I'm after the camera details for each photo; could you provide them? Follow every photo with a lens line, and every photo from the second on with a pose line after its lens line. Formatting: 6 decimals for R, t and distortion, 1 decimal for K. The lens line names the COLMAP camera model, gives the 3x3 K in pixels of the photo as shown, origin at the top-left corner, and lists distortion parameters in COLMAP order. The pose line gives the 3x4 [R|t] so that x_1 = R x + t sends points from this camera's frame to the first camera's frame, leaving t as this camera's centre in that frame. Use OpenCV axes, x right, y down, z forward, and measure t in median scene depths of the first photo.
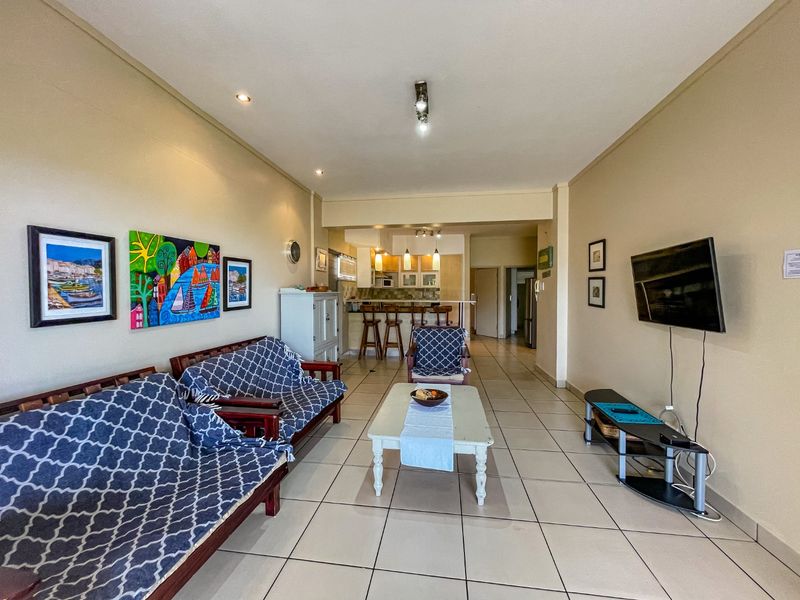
lens RADIAL K [[323.4, 0, 399.7], [0, 323.4, 298.4], [0, 0, 1]] dist [0.003880, 0.000386]
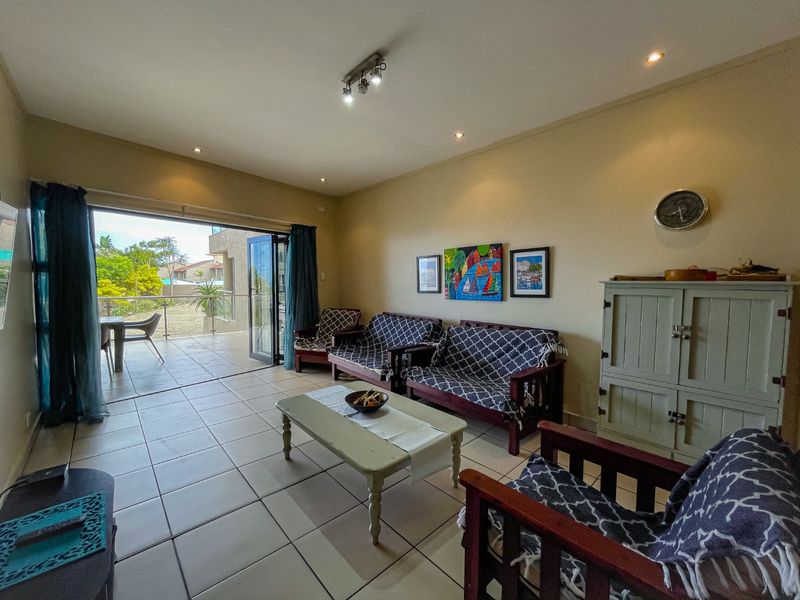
lens RADIAL K [[323.4, 0, 399.8], [0, 323.4, 299.9], [0, 0, 1]] dist [0.003880, 0.000386]
pose [[-0.616517, 0.039403, -0.786355, 0.630243], [-0.023000, 0.997419, 0.068012, -0.020489], [0.787005, 0.060016, -0.614020, 1.404136]]
